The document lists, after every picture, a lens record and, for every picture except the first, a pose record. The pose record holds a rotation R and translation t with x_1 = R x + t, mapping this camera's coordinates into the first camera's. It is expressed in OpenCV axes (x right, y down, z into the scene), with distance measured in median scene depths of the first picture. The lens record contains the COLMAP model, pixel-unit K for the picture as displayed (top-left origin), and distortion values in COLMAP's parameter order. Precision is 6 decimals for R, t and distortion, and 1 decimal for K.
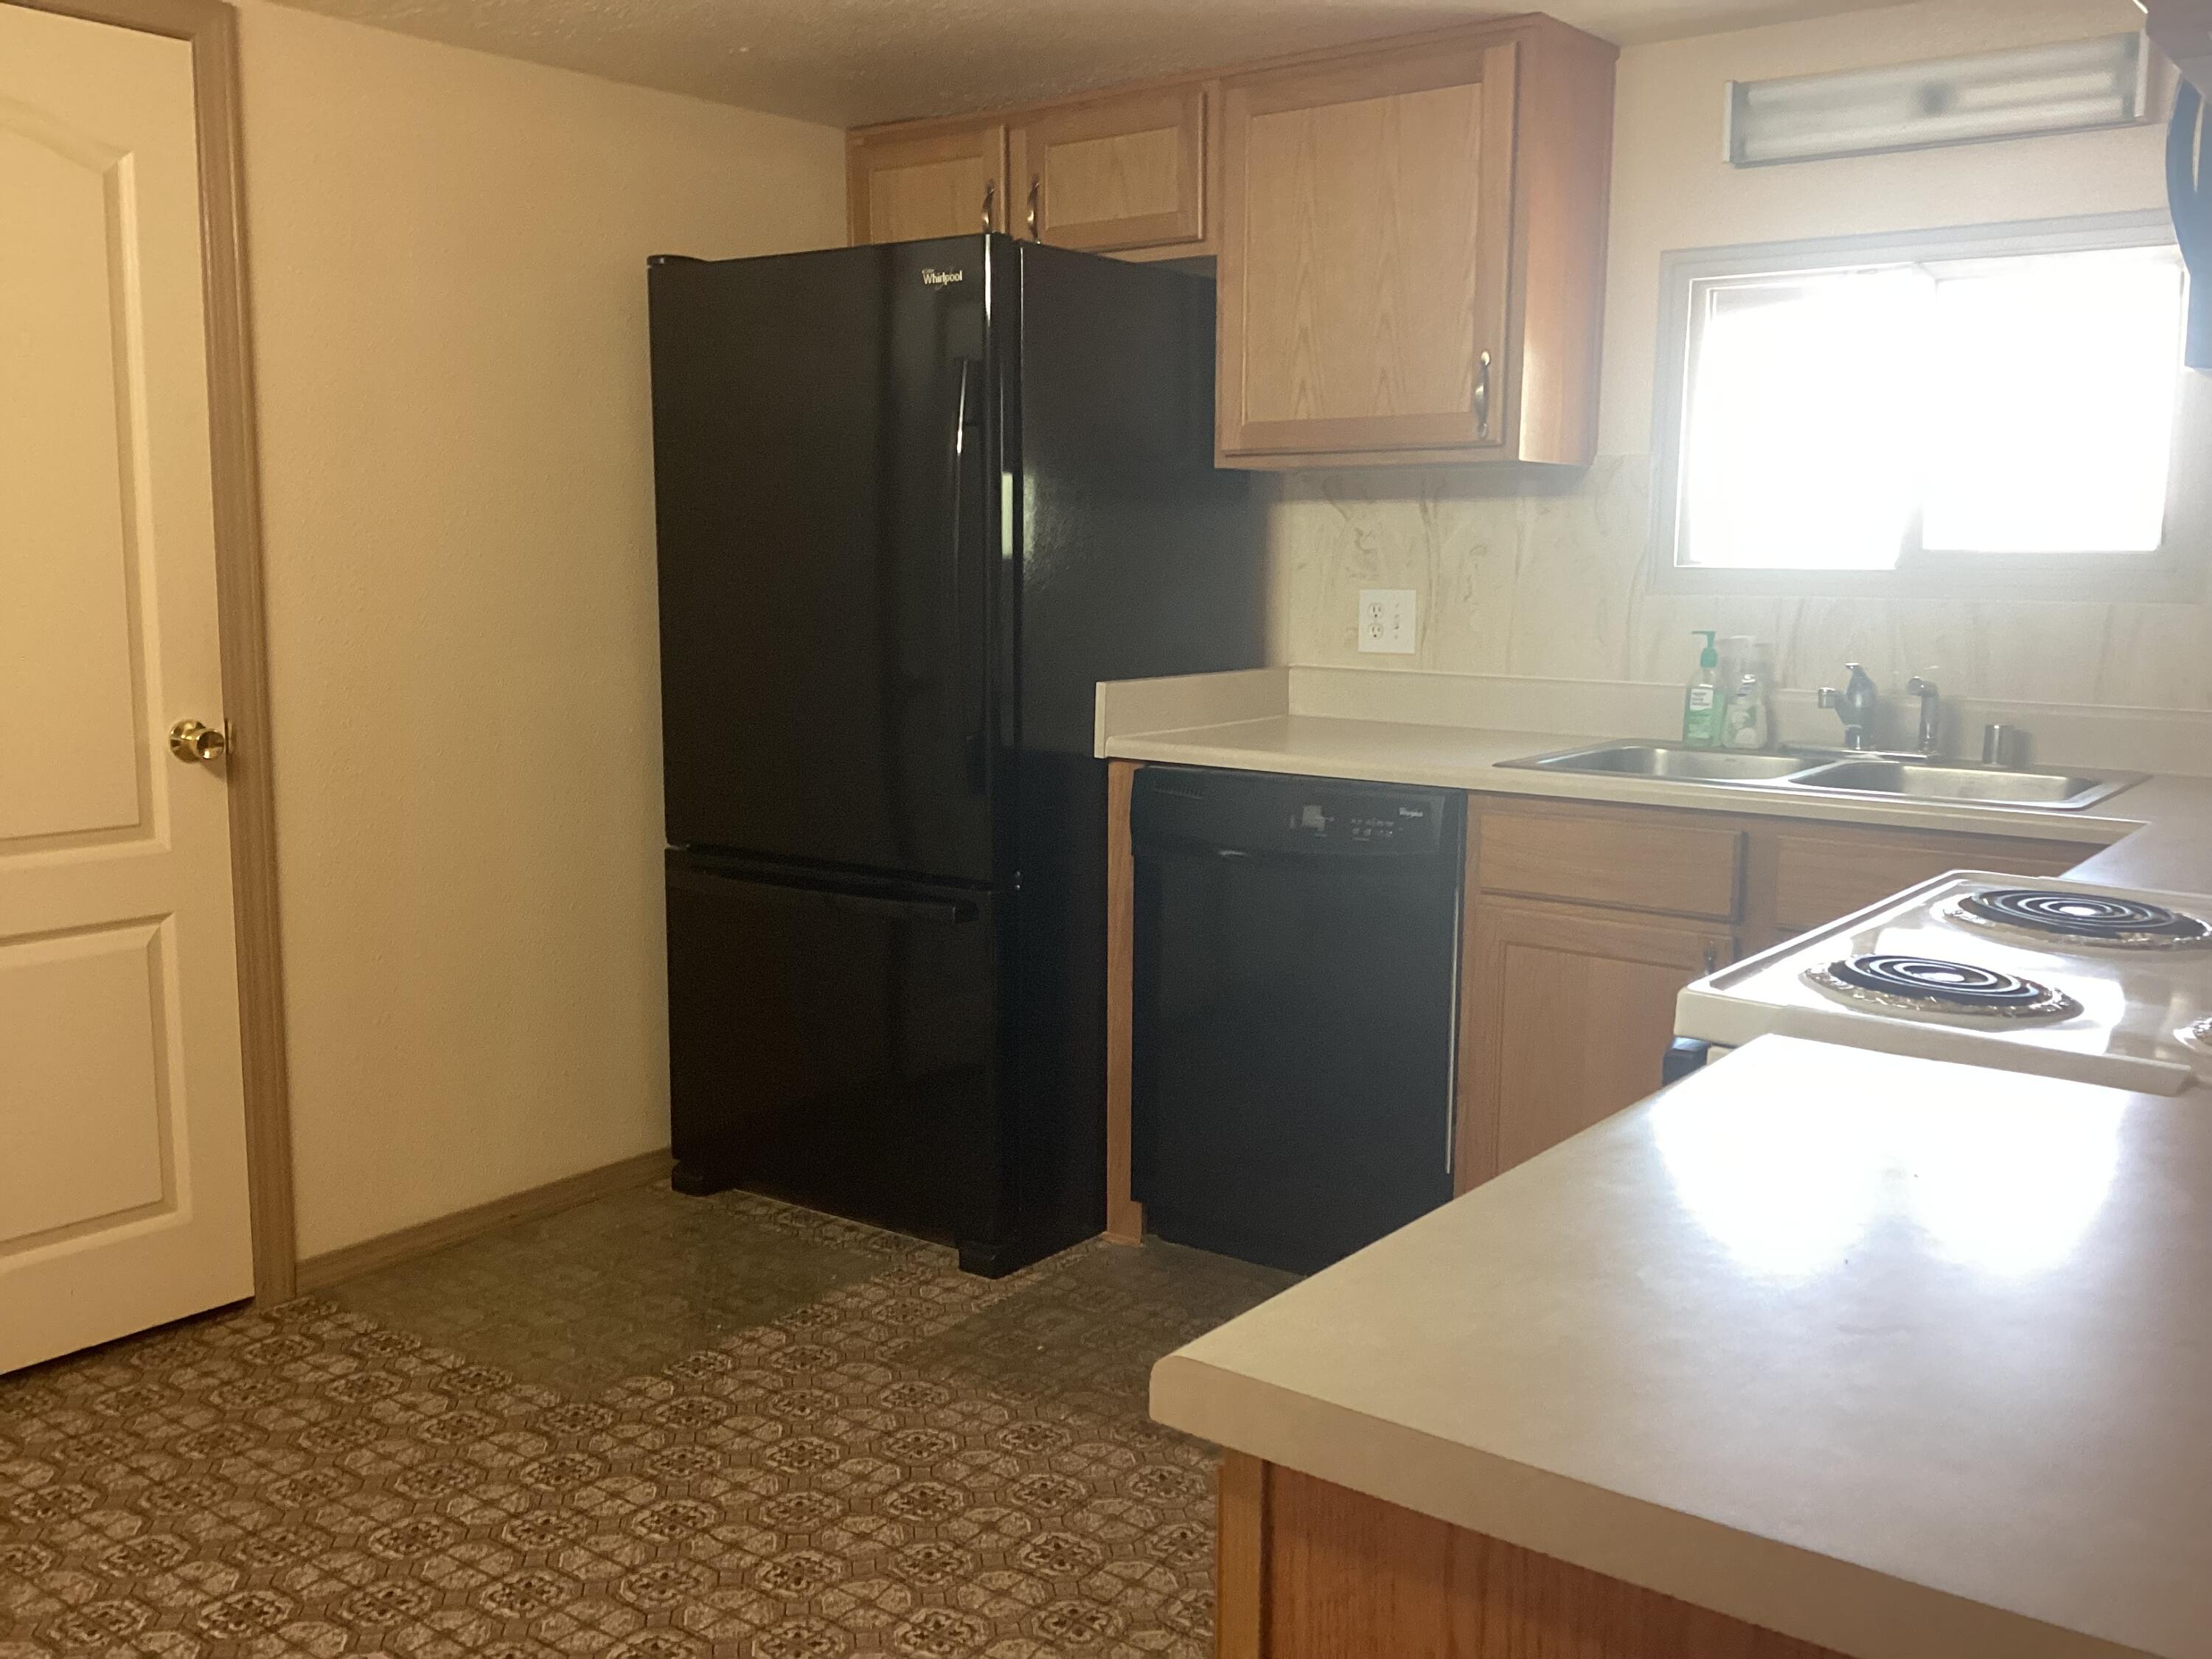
lens RADIAL K [[2009.3, 0, 1153.6], [0, 2009.3, 837.5], [0, 0, 1]] dist [0.092170, -0.175226]
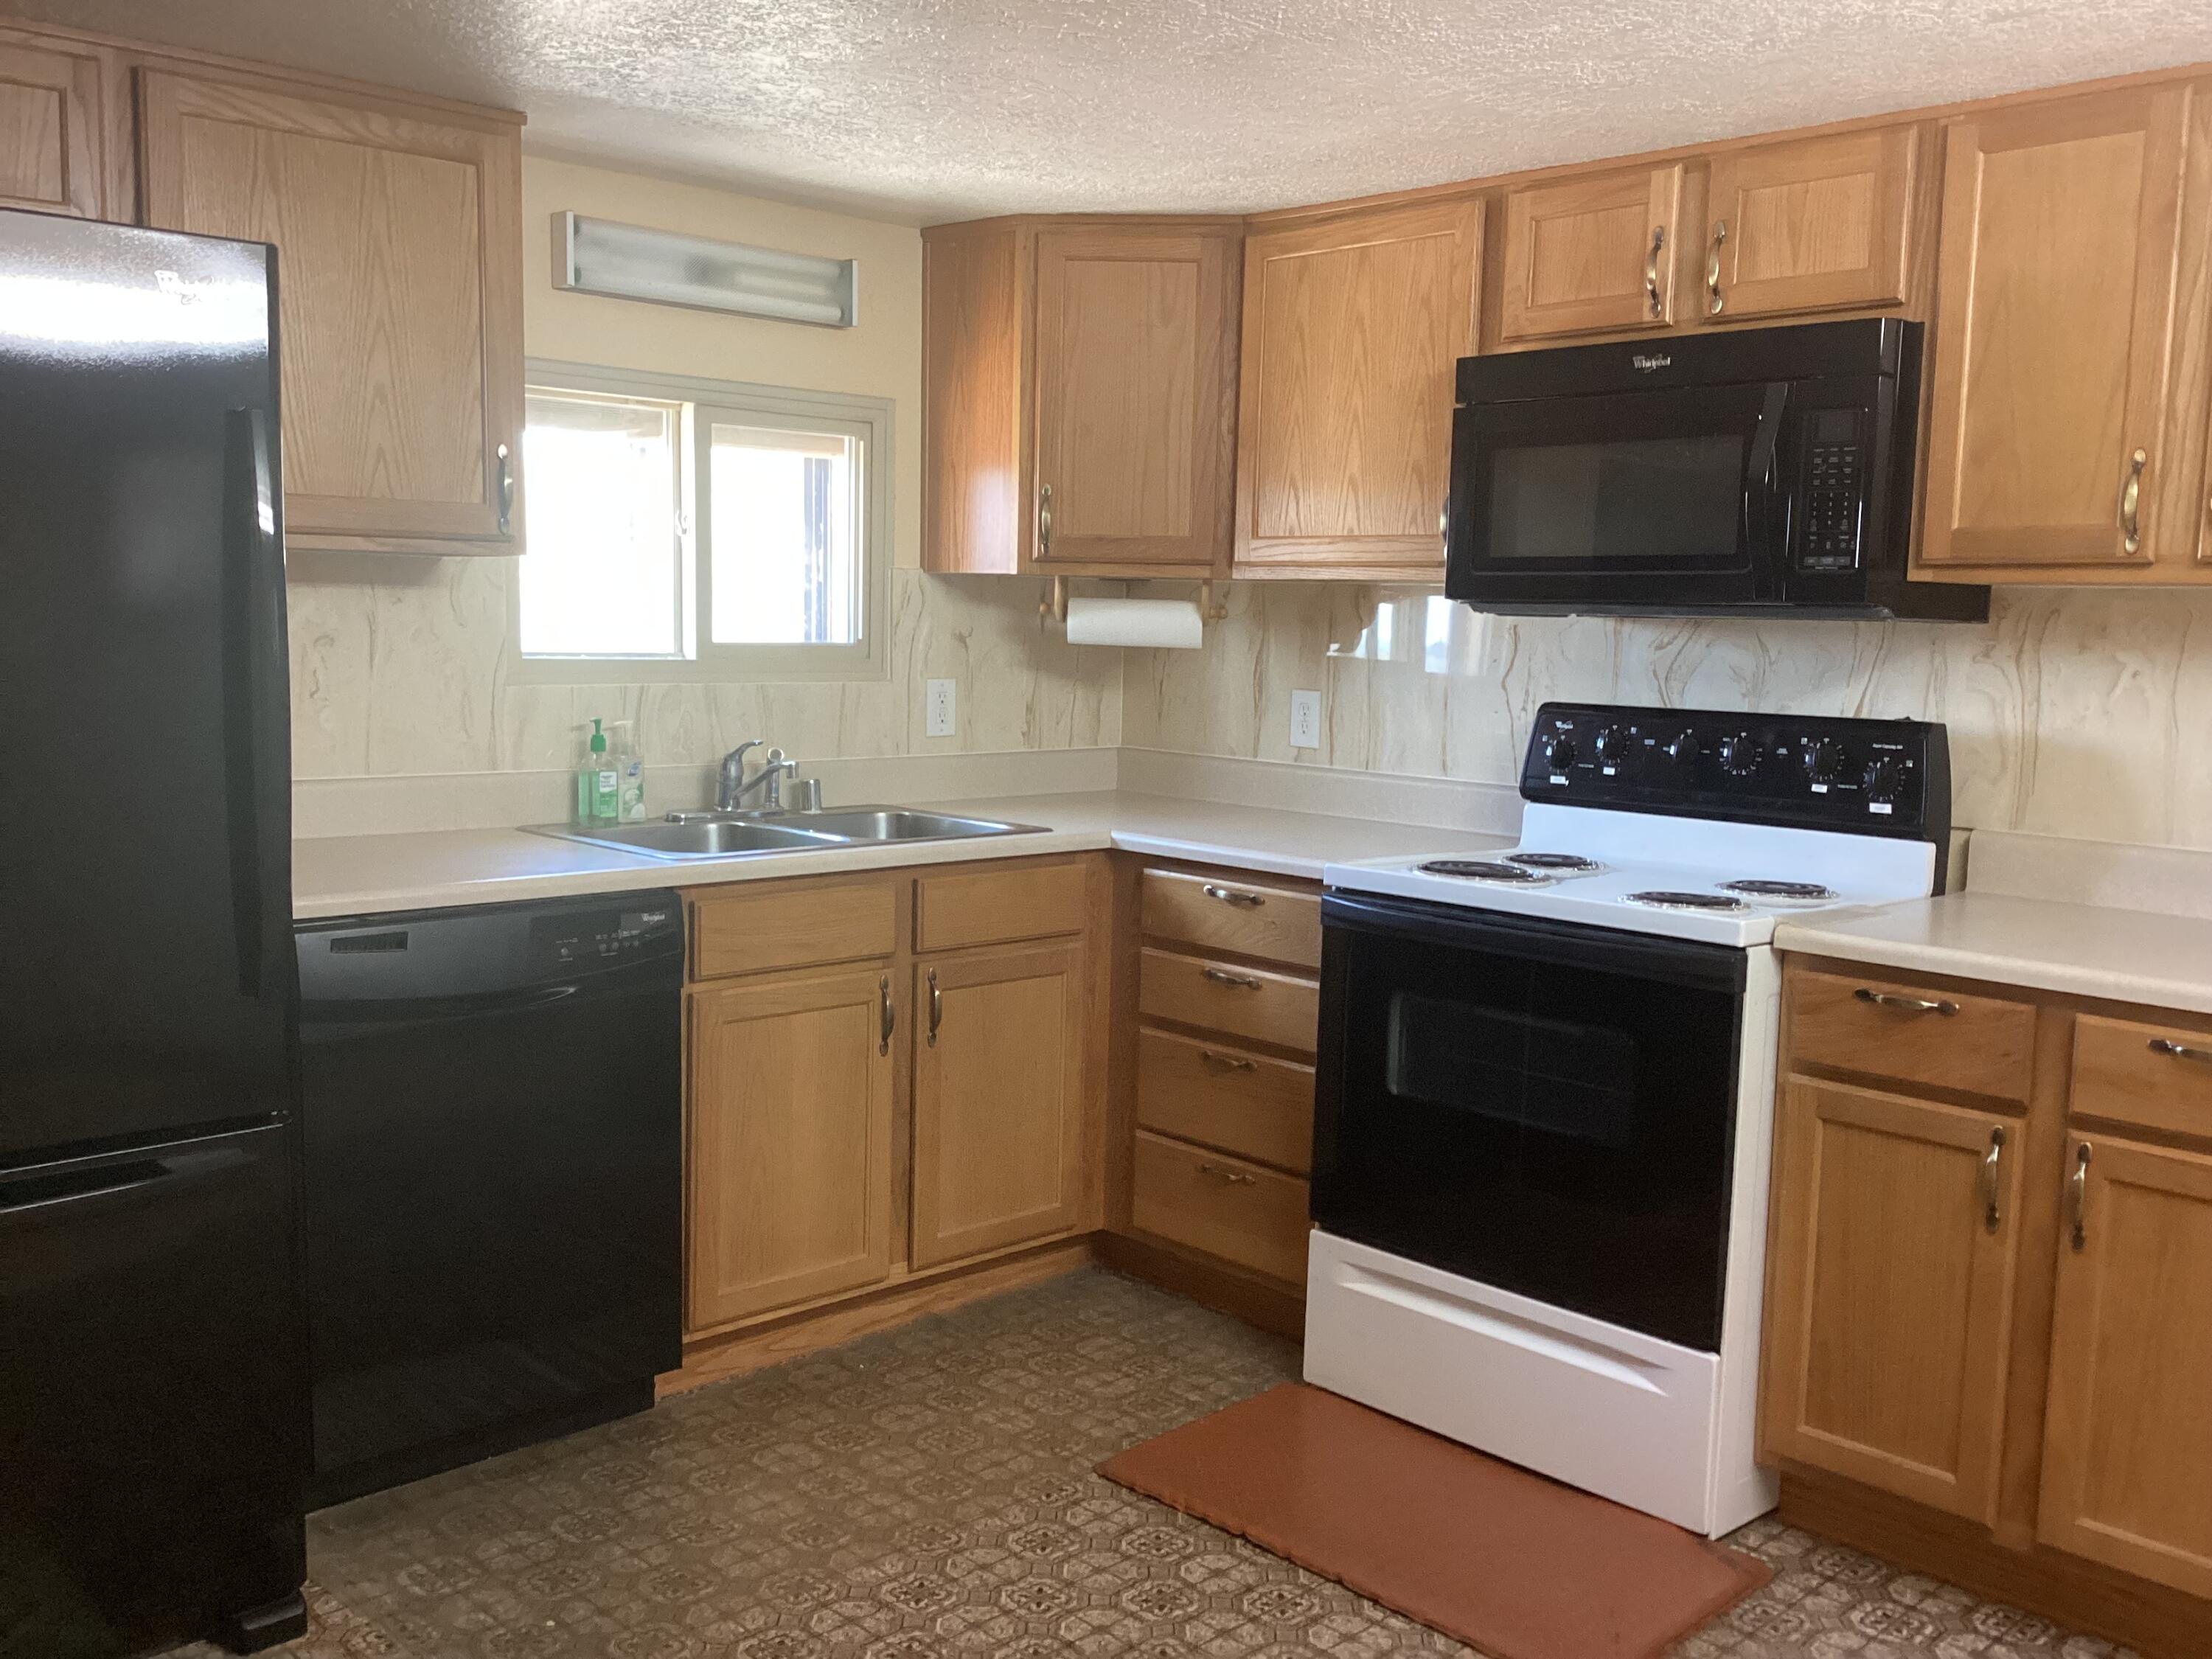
lens RADIAL K [[2009.3, 0, 1148.6], [0, 2009.3, 815.8], [0, 0, 1]] dist [0.092170, -0.175226]
pose [[0.160199, -0.102865, 0.981710, -0.701454], [0.116917, 0.989531, 0.084606, -0.101987], [-0.980136, 0.101225, 0.170549, 0.507893]]
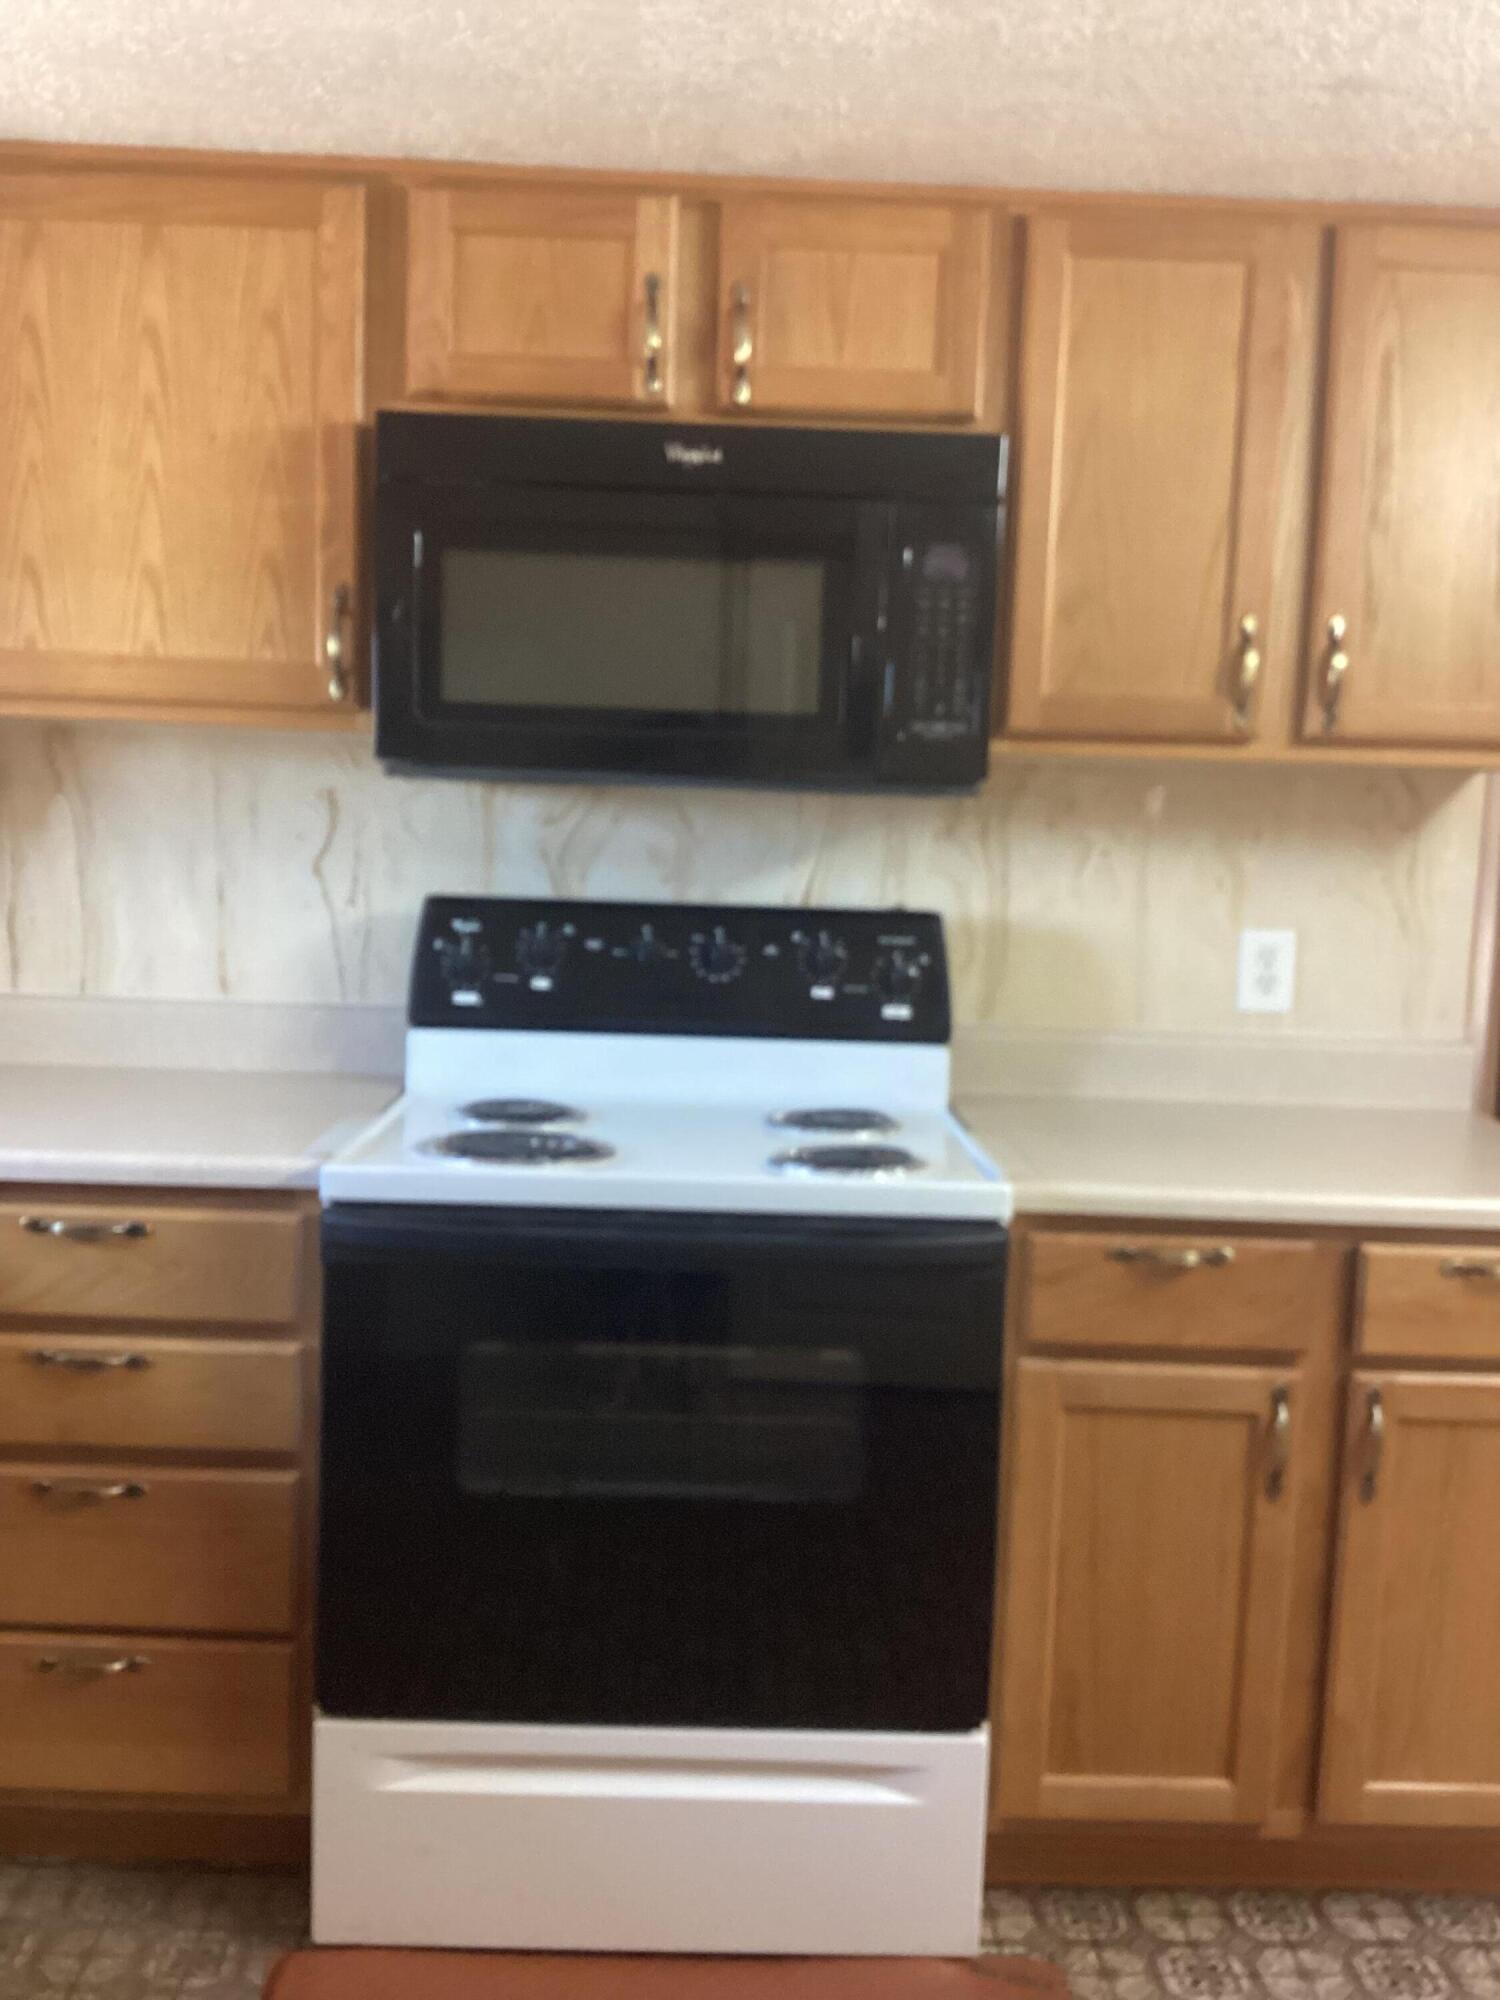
lens RADIAL K [[1816.8, 0, 747.9], [0, 1816.8, 989.4], [0, 0, 1]] dist [0.092170, -0.175226]
pose [[-0.608230, -0.115426, 0.785324, -0.274957], [0.072909, 0.977064, 0.200076, -0.145110], [-0.790405, 0.178949, -0.585864, 0.803333]]
